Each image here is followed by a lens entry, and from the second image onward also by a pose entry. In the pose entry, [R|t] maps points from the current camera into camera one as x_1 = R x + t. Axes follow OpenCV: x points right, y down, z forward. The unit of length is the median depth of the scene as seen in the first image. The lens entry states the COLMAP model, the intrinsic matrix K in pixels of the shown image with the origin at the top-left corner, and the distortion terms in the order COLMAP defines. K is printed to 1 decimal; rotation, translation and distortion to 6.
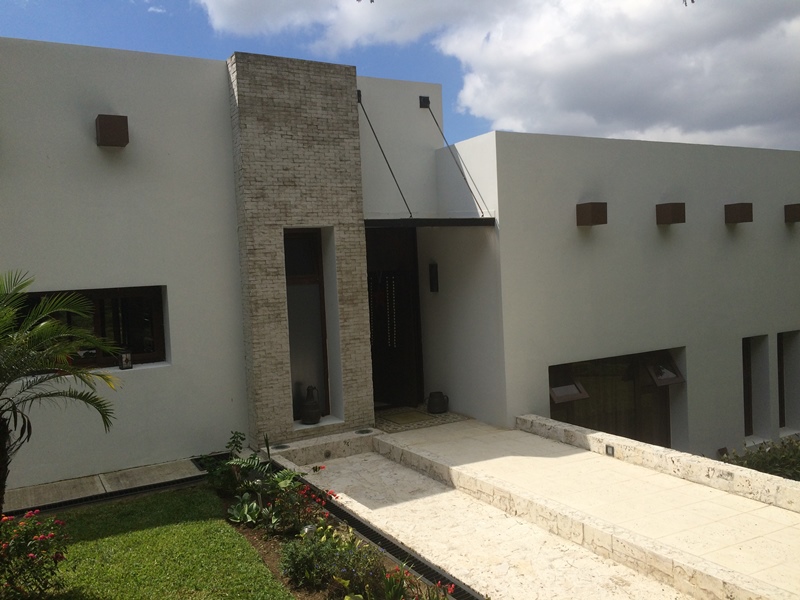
lens RADIAL K [[694.2, 0, 400.0], [0, 694.2, 300.0], [0, 0, 1]] dist [0.072520, -0.088702]
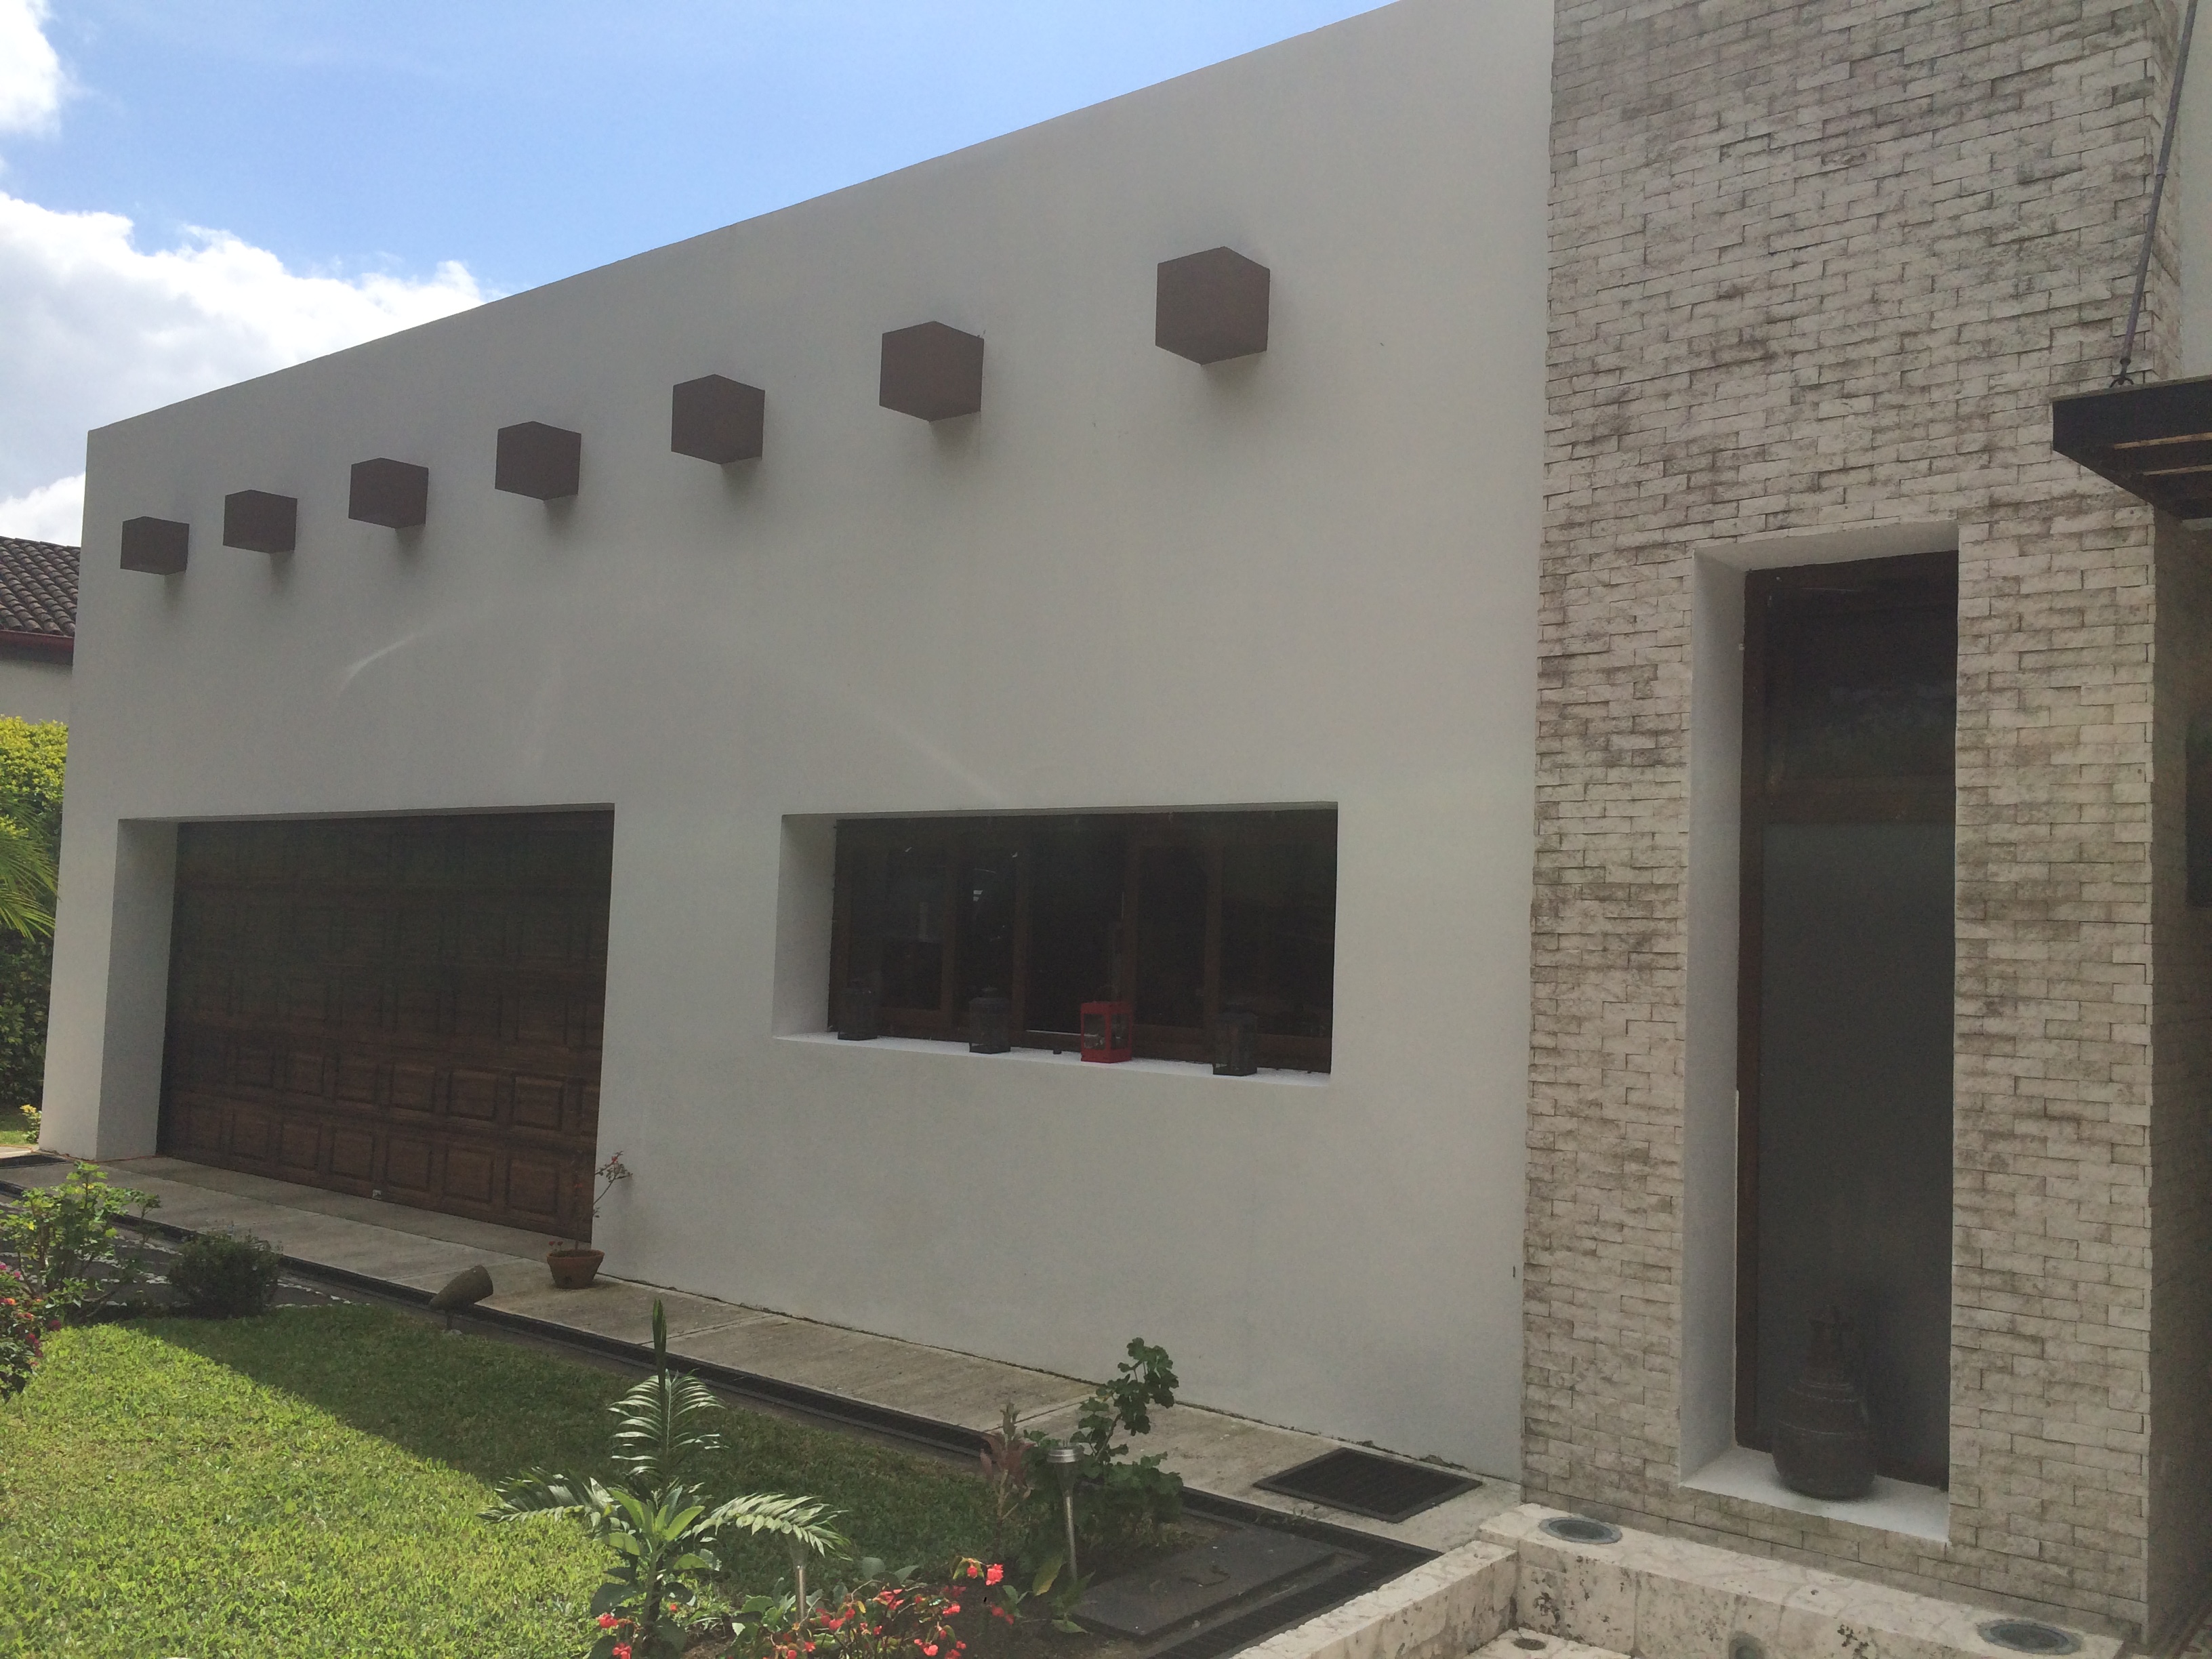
lens RADIAL K [[1919.6, 0, 1106.0], [0, 1919.6, 829.5], [0, 0, 1]] dist [0.072520, -0.088702]
pose [[0.347072, 0.008562, -0.937800, 0.348266], [-0.091714, 0.995475, -0.024854, 0.017058], [0.933343, 0.094635, 0.346286, 0.609506]]
